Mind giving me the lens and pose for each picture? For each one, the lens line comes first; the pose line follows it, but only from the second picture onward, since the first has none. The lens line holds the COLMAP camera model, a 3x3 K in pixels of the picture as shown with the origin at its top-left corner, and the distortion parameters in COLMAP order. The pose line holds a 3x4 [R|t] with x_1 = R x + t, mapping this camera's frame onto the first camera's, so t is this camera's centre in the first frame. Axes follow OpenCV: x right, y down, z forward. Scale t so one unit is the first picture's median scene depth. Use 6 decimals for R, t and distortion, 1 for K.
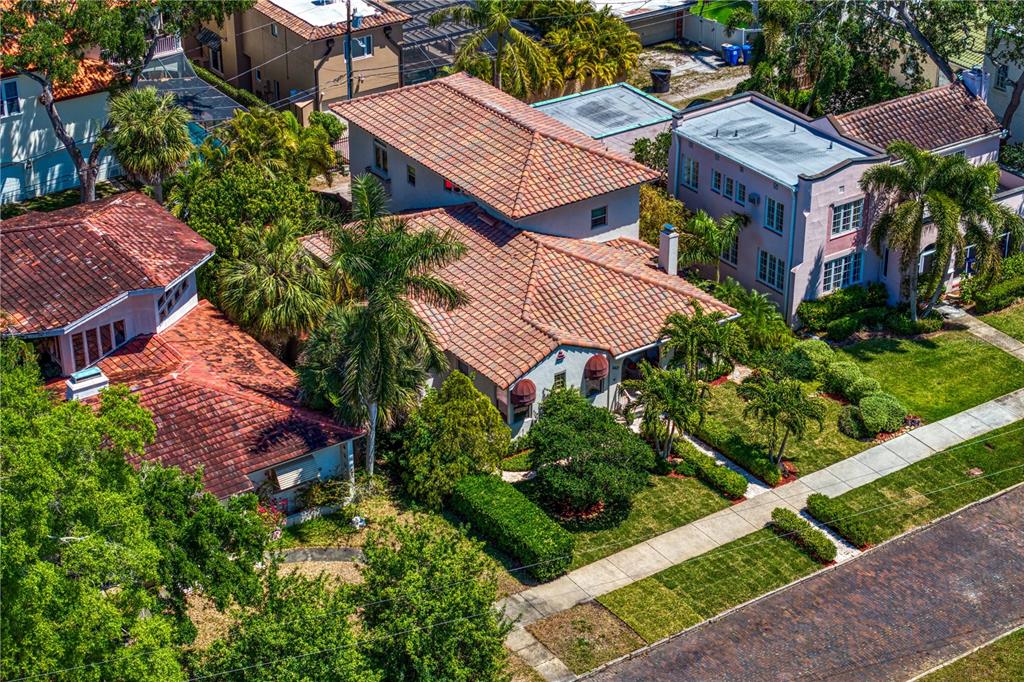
lens RADIAL K [[2041.6, 0, 512.0], [0, 2041.6, 341.0], [0, 0, 1]] dist [-0.025805, -0.048896]
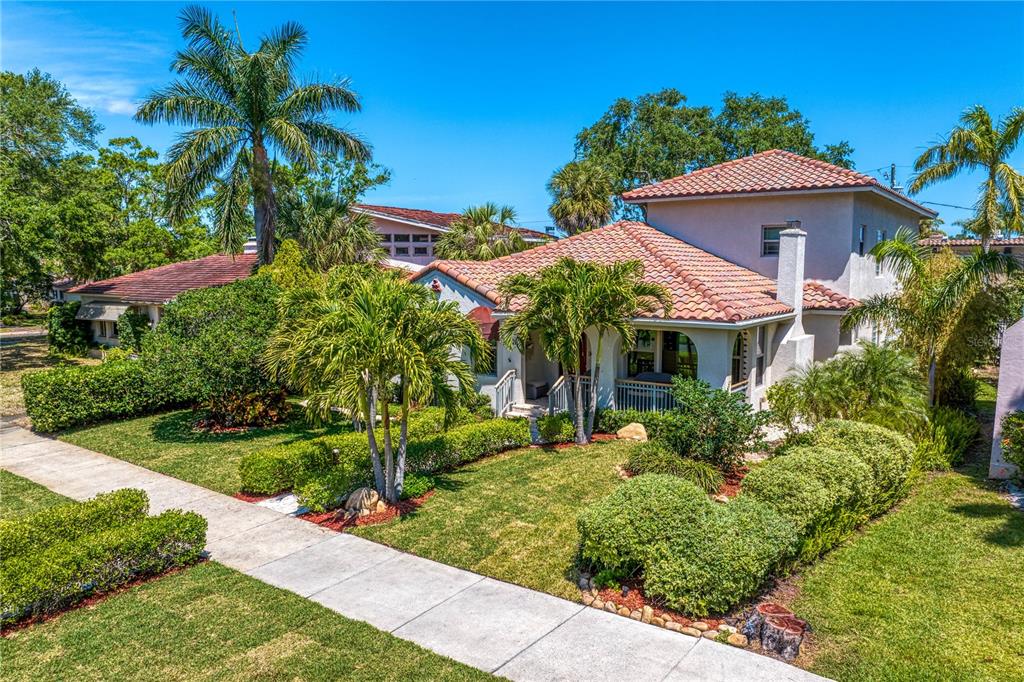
lens RADIAL K [[714.8, 0, 512.0], [0, 714.8, 341.0], [0, 0, 1]] dist [-0.046990, -0.001239]
pose [[0.330033, 0.098702, -0.938795, 0.269529], [-0.445905, 0.892869, -0.062884, 0.027171], [0.832014, 0.439367, 0.338688, 0.934814]]
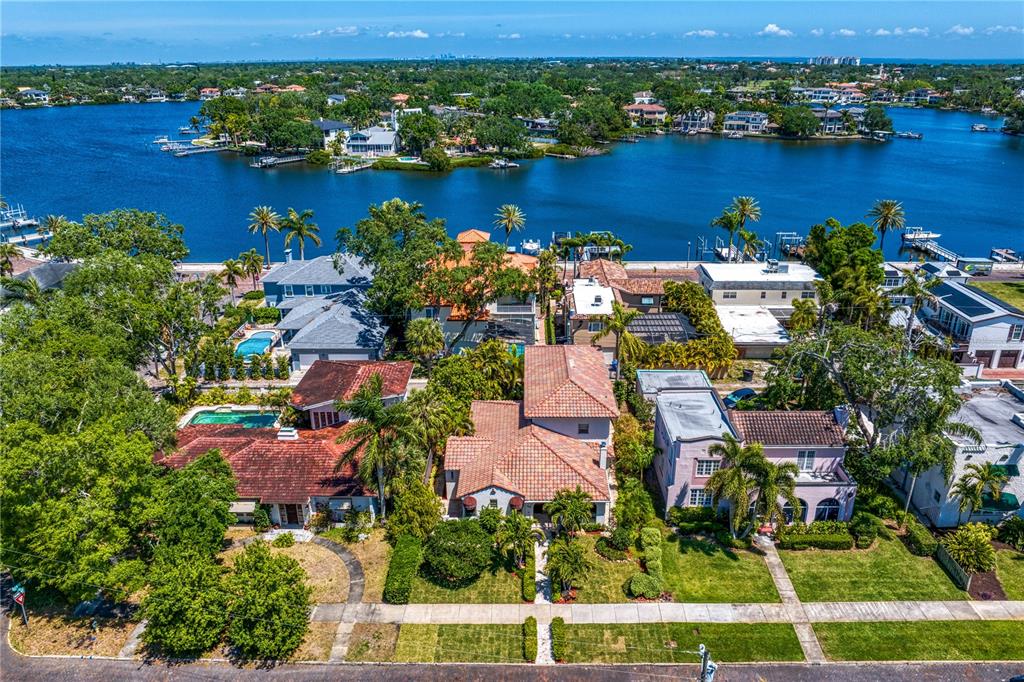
lens RADIAL K [[714.8, 0, 512.0], [0, 714.8, 341.0], [0, 0, 1]] dist [-0.046990, -0.001239]
pose [[0.813054, 0.210061, -0.542971, 0.366865], [-0.268453, 0.962841, -0.029488, -0.111779], [0.516601, 0.169738, 0.839233, 0.419618]]
